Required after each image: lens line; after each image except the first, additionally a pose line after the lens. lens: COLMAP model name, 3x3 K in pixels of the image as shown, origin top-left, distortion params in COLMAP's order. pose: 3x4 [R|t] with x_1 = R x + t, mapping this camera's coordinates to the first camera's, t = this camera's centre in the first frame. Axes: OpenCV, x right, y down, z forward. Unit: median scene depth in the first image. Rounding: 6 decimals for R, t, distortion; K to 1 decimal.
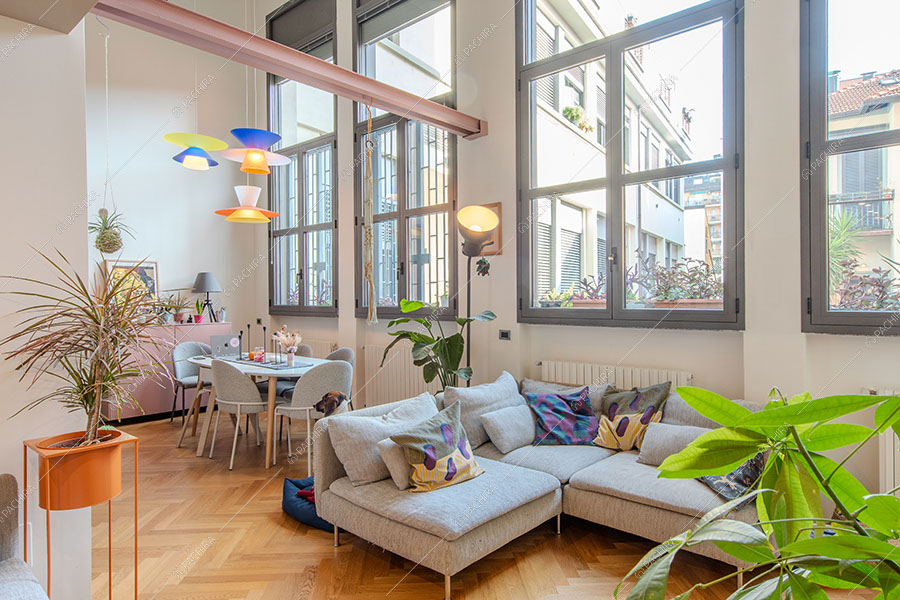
lens RADIAL K [[547.2, 0, 454.4], [0, 547.2, 299.5], [0, 0, 1]] dist [0.000977, -0.001375]
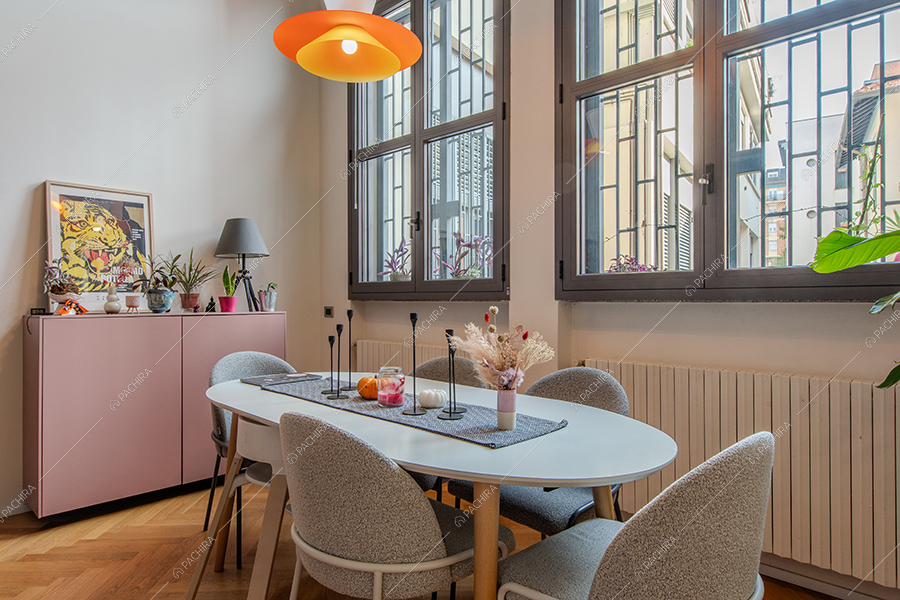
lens RADIAL K [[547.2, 0, 446.8], [0, 547.2, 299.4], [0, 0, 1]] dist [0.000977, -0.001375]
pose [[0.999172, 0.004489, -0.040428, -0.233032], [-0.004660, 0.999981, -0.004138, 0.032055], [0.040409, 0.004323, 0.999174, 0.477925]]
